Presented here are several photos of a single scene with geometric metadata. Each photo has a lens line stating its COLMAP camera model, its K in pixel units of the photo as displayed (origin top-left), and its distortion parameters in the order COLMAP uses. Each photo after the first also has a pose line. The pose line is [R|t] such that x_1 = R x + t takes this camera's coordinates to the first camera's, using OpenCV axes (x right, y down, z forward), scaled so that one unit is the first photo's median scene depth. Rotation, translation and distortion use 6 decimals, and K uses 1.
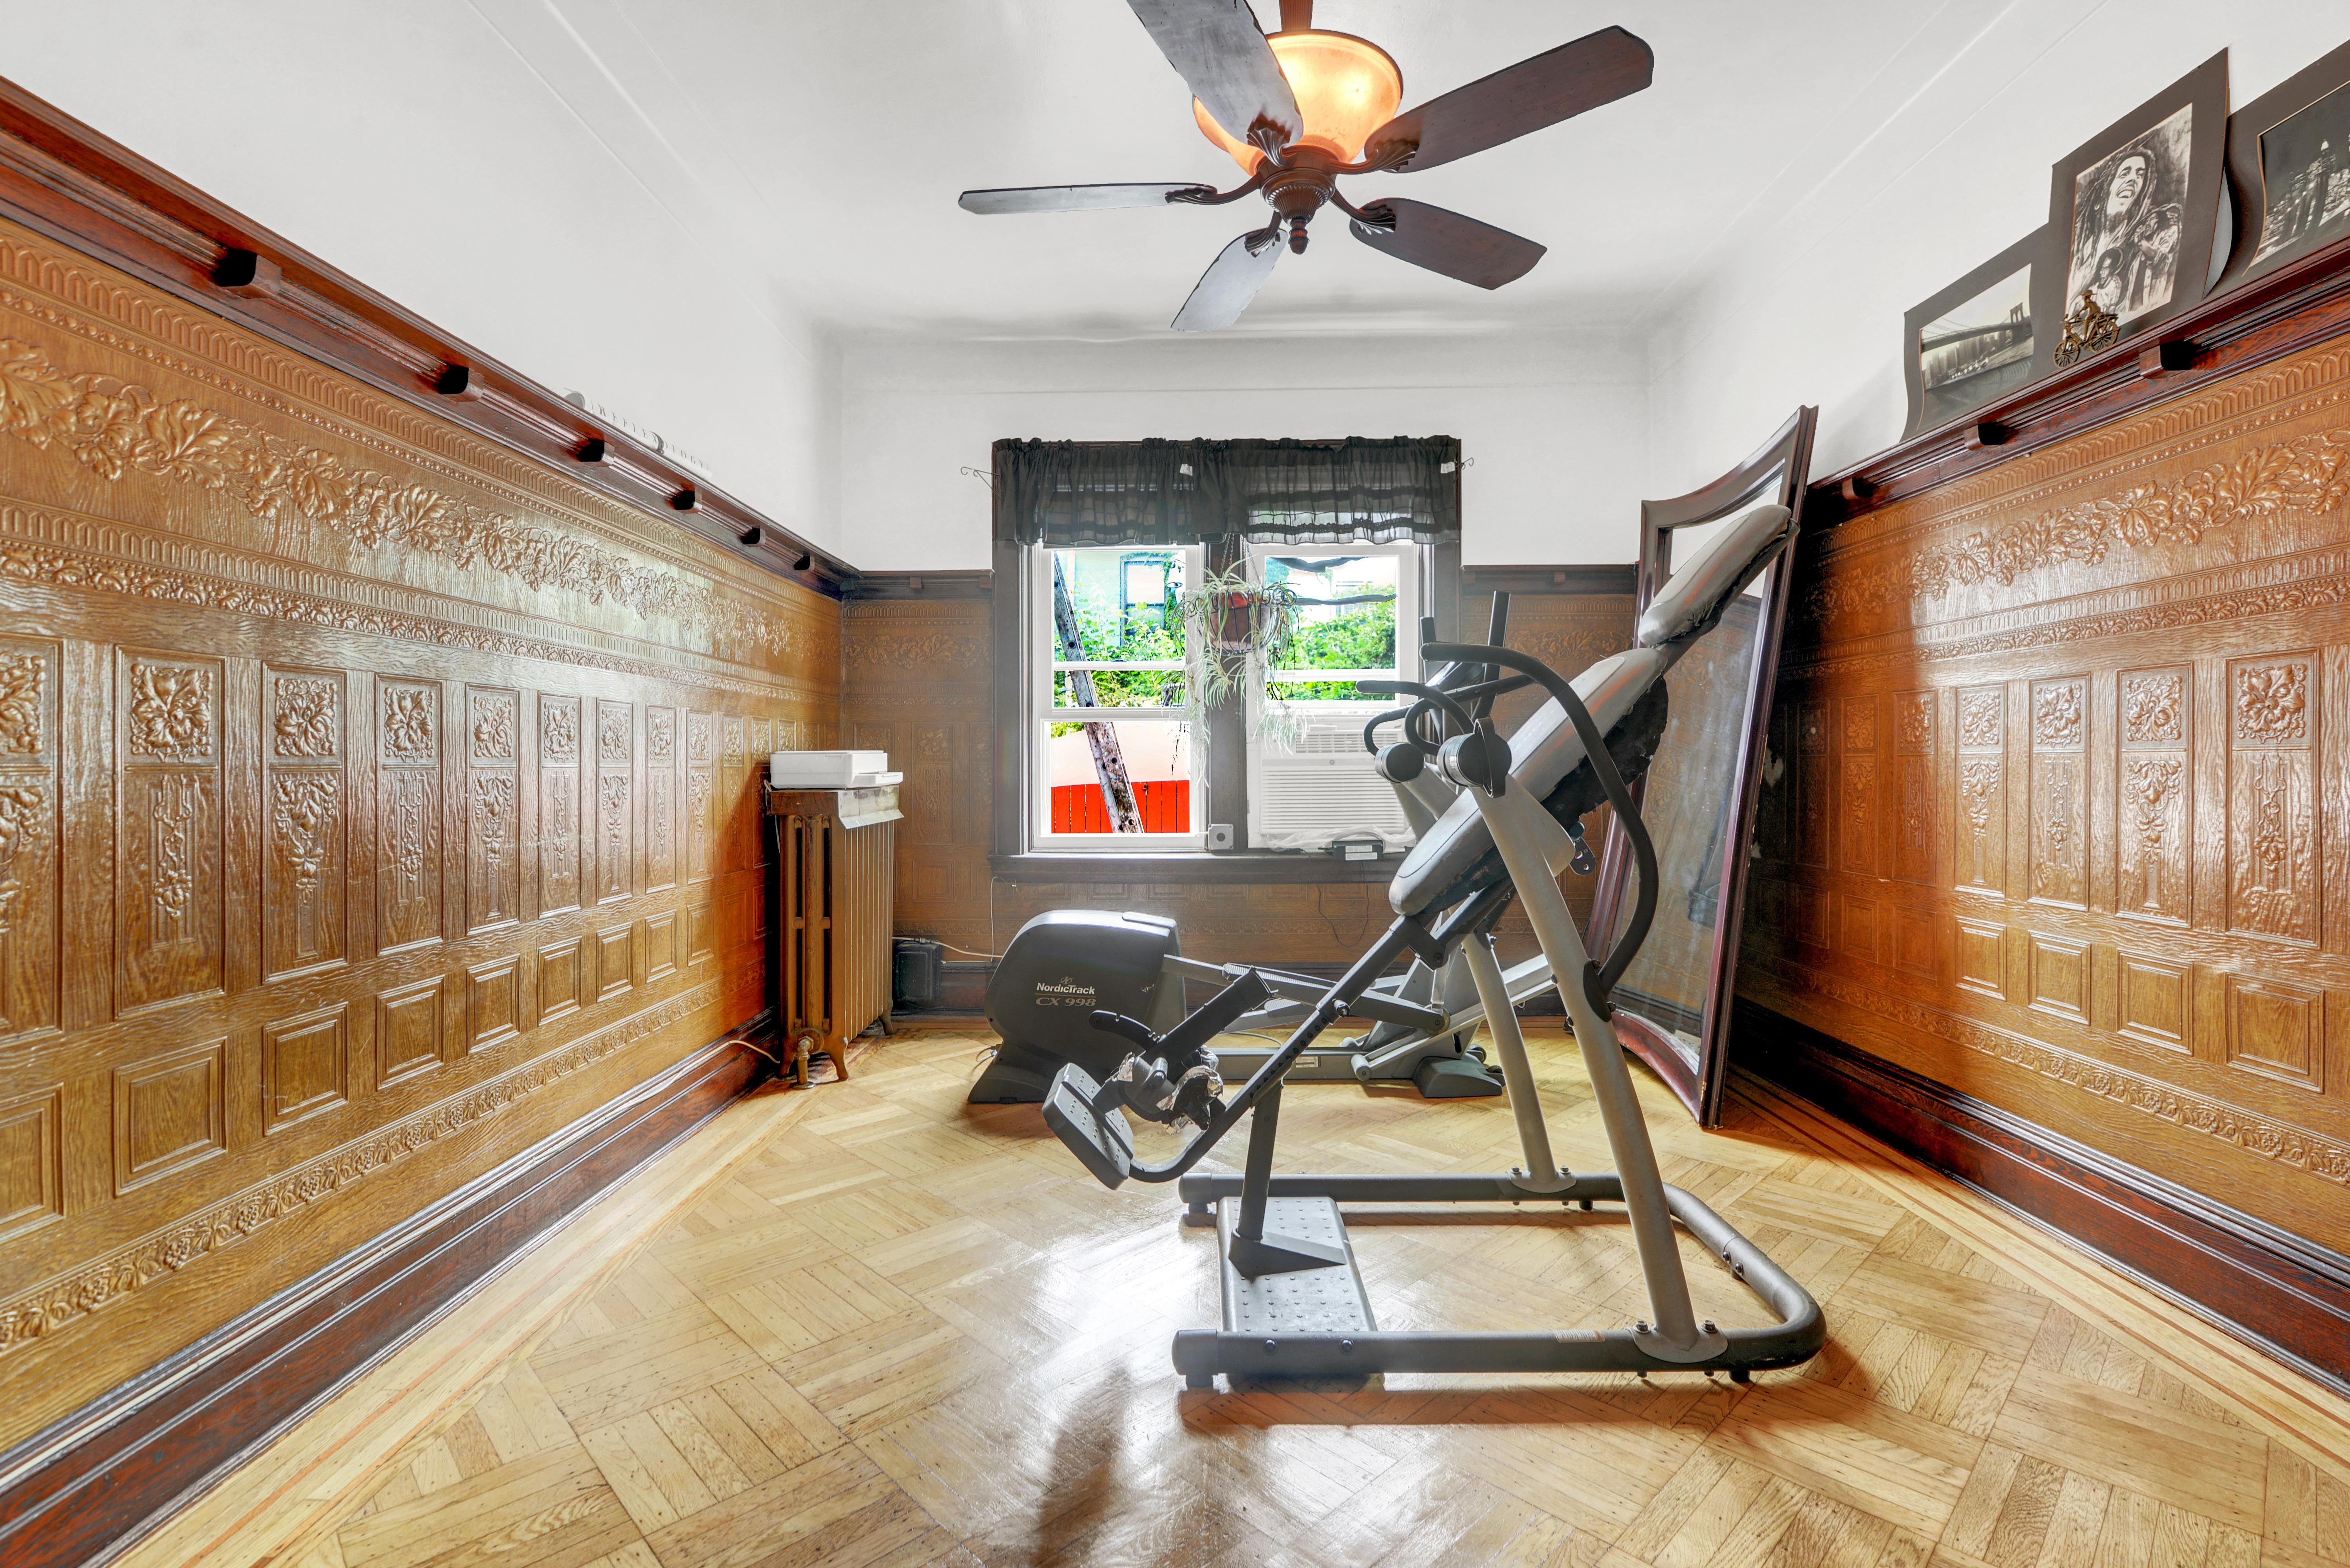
lens RADIAL K [[1091.5, 0, 1181.4], [0, 1091.5, 756.7], [0, 0, 1]] dist [-0.014163, -0.000640]
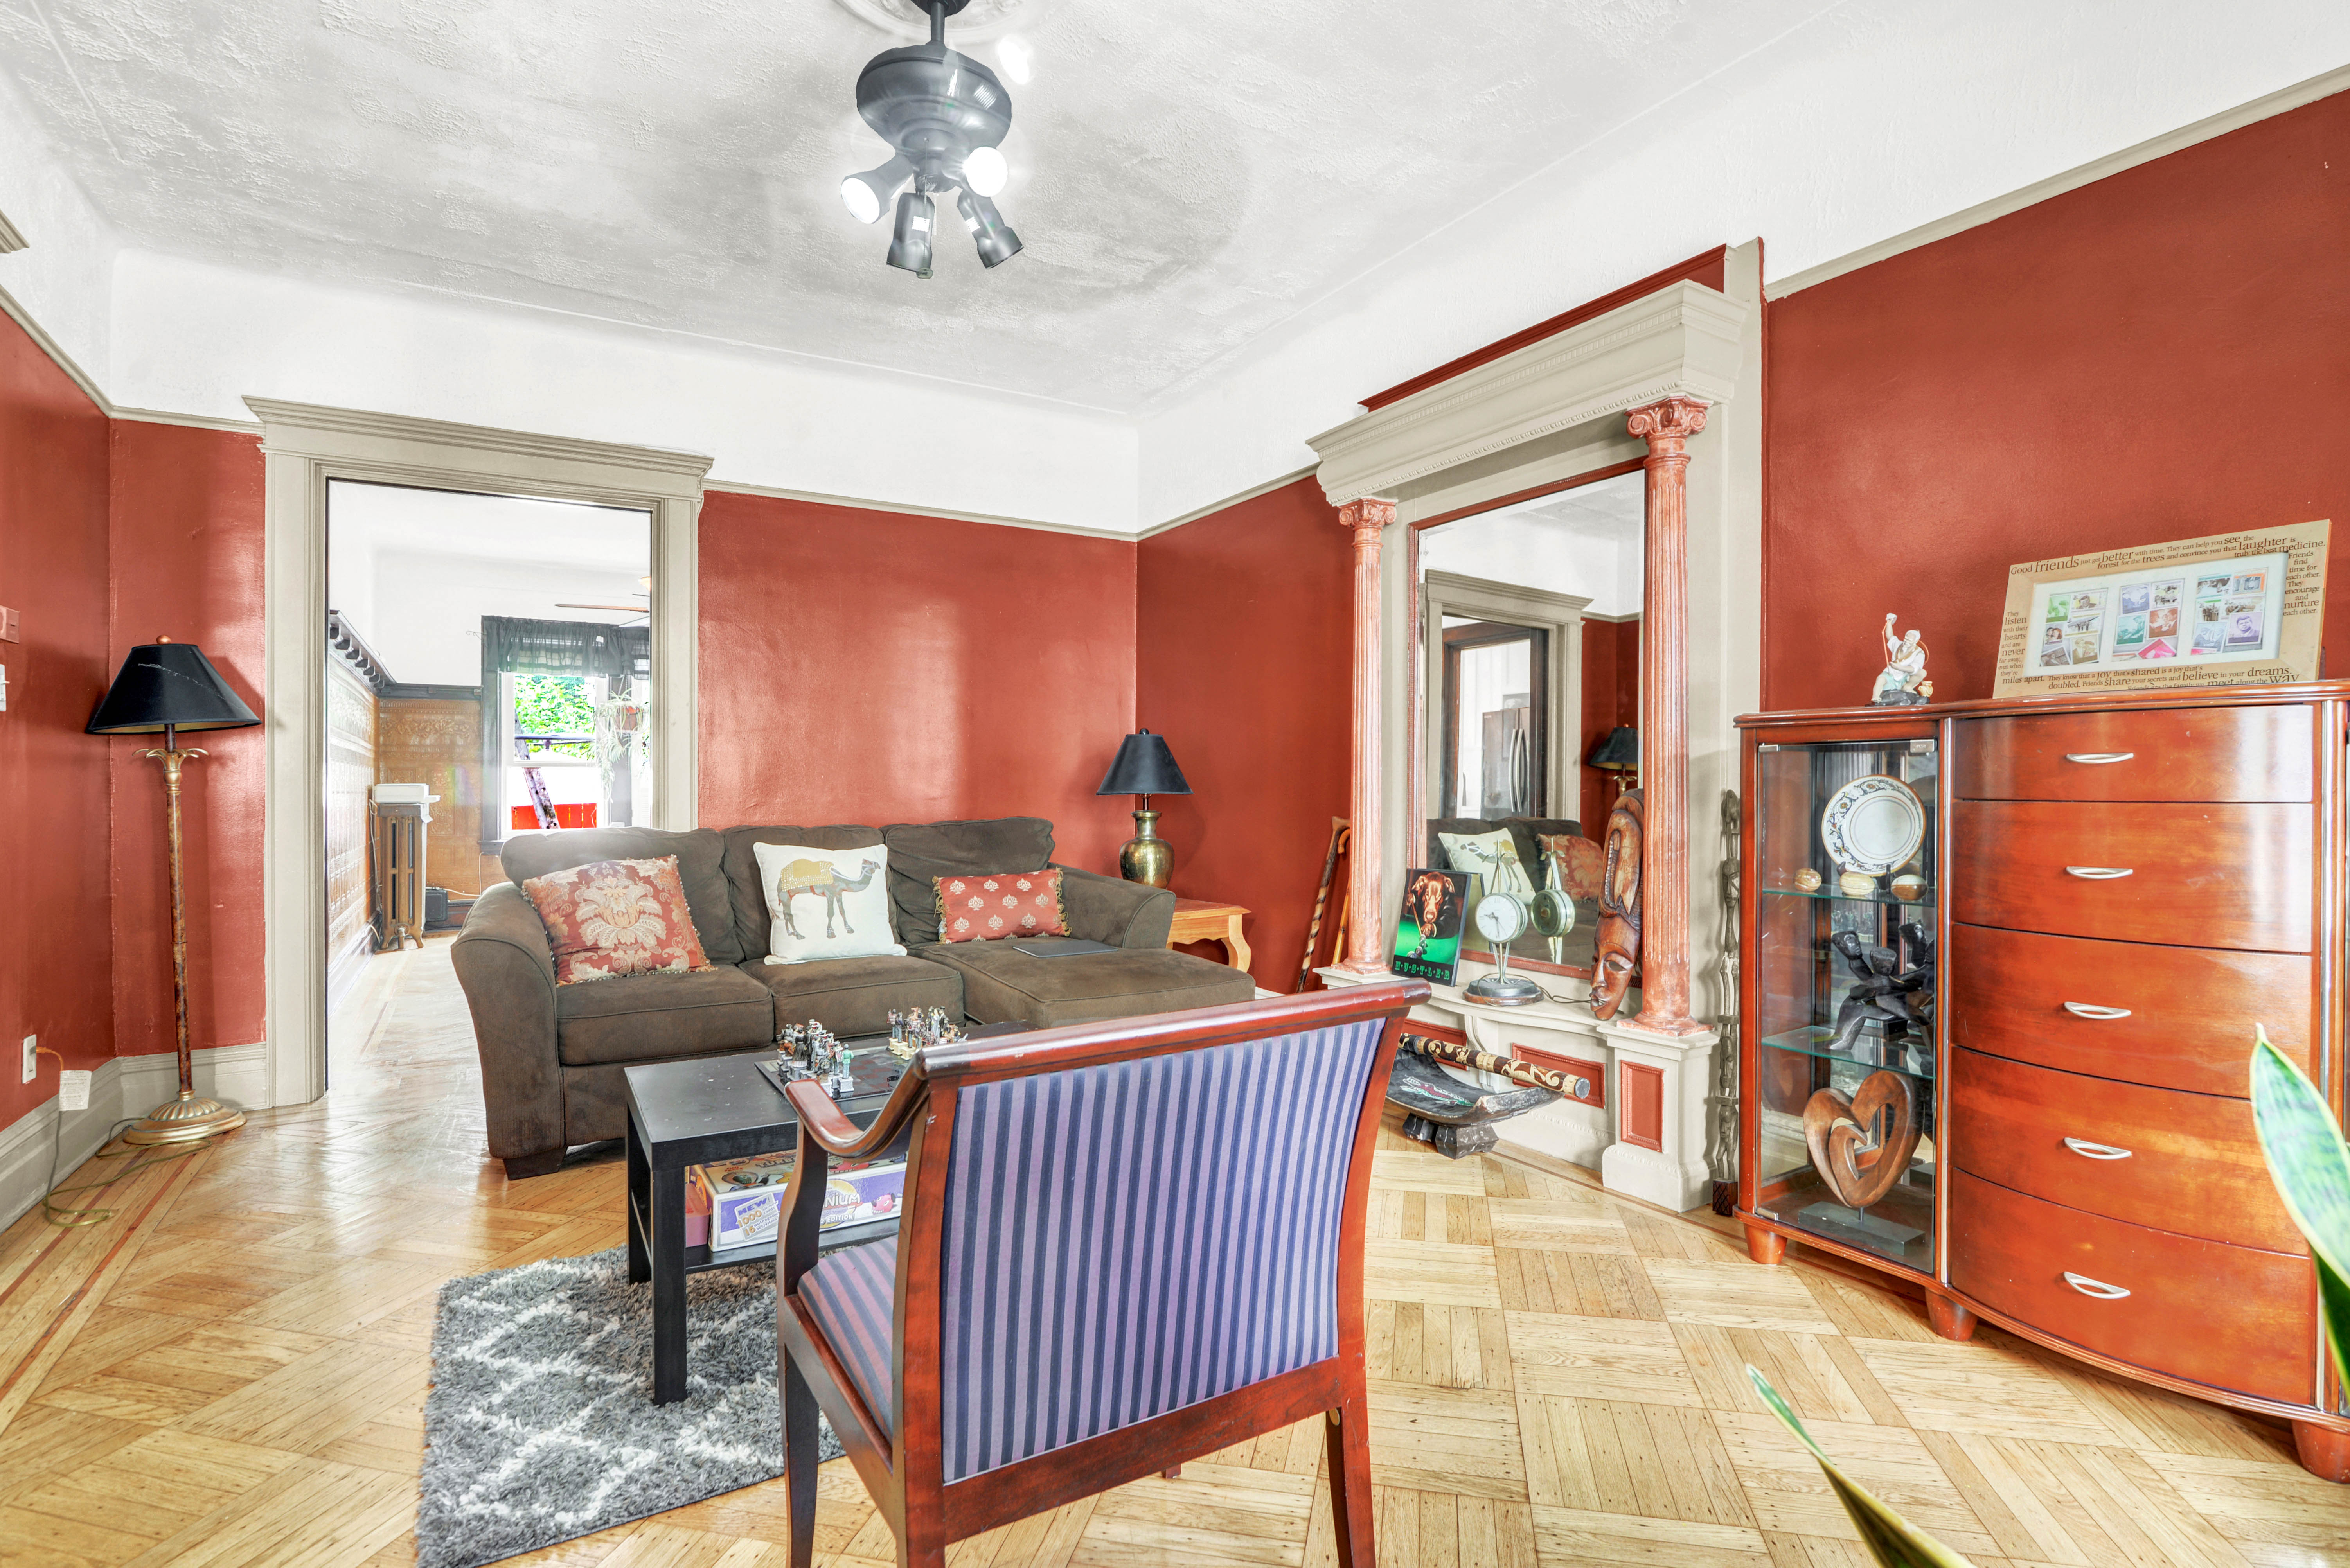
lens RADIAL K [[1102.3, 0, 1175.0], [0, 1102.3, 784.0], [0, 0, 1]] dist [-0.012032, -0.000541]
pose [[0.838782, -0.000575, 0.544466, -0.315925], [-0.002805, 0.999982, 0.005378, -0.027109], [-0.544460, -0.006038, 0.838765, -1.890016]]
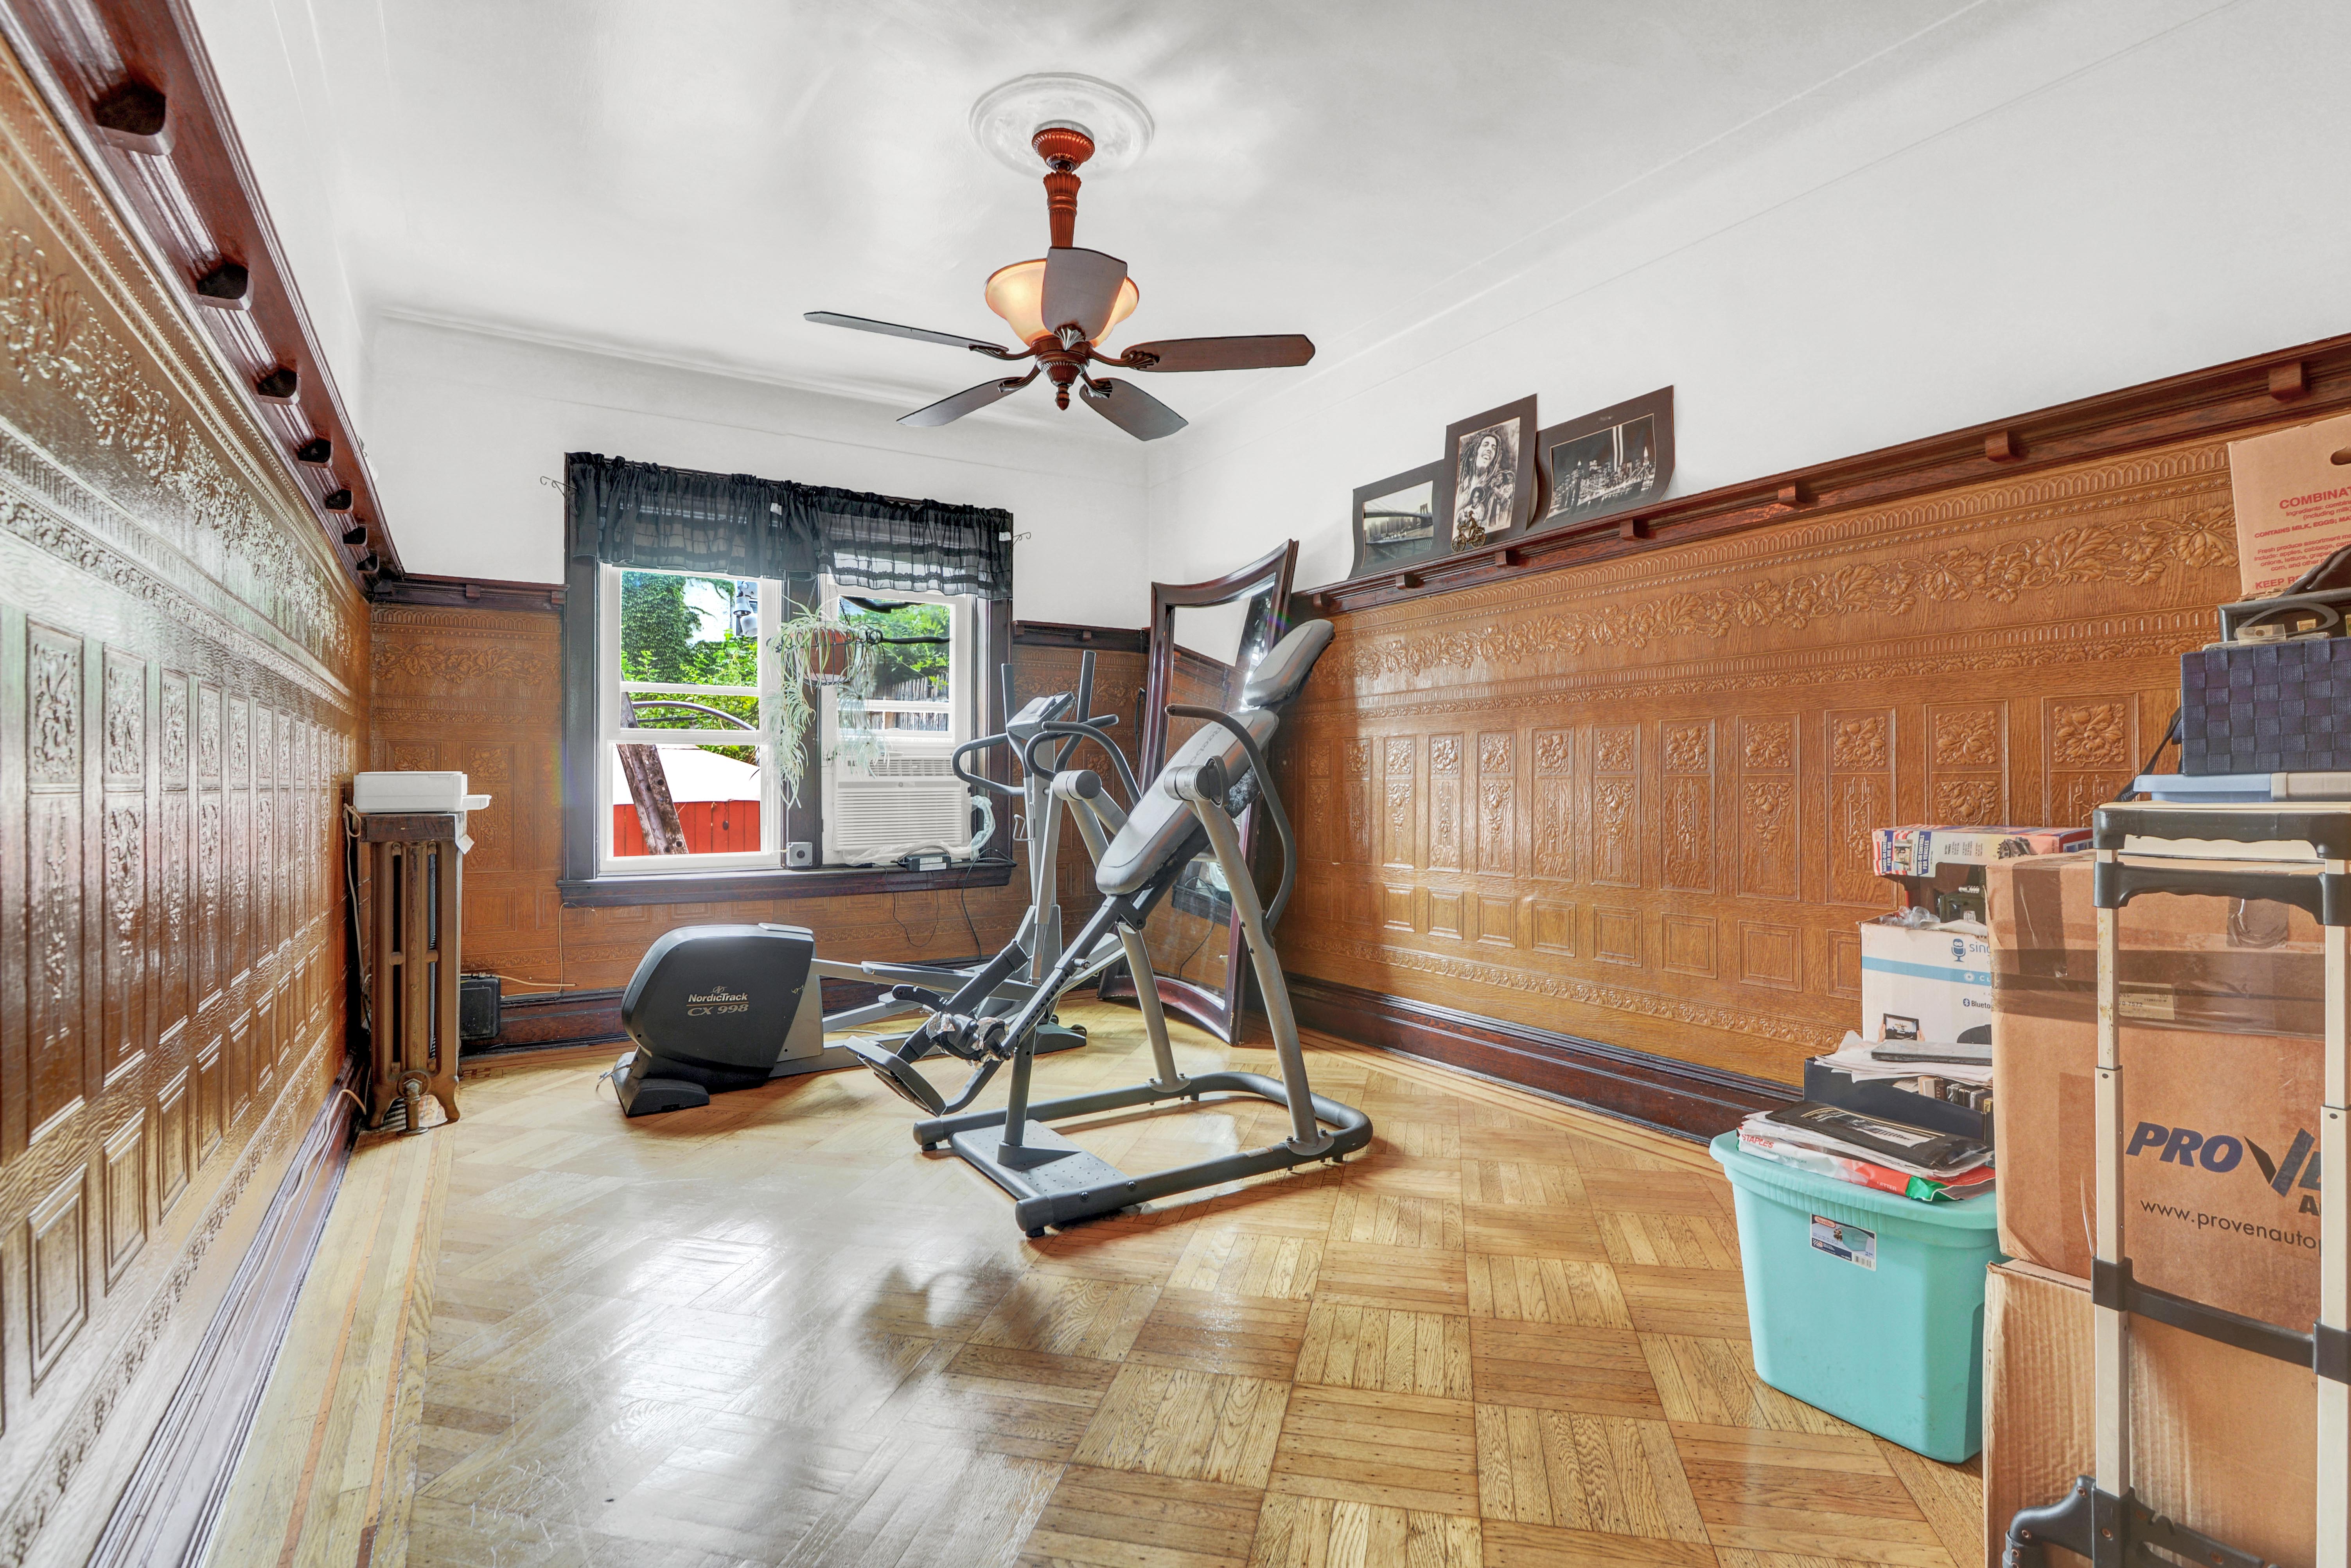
lens RADIAL K [[1102.9, 0, 1175.5], [0, 1102.9, 784.0], [0, 0, 1]] dist [-0.012032, -0.000541]
pose [[0.842640, 0.000802, 0.538477, -0.382312], [-0.003397, 0.999987, 0.003827, -0.000926], [-0.538466, -0.005054, 0.842632, -0.175738]]
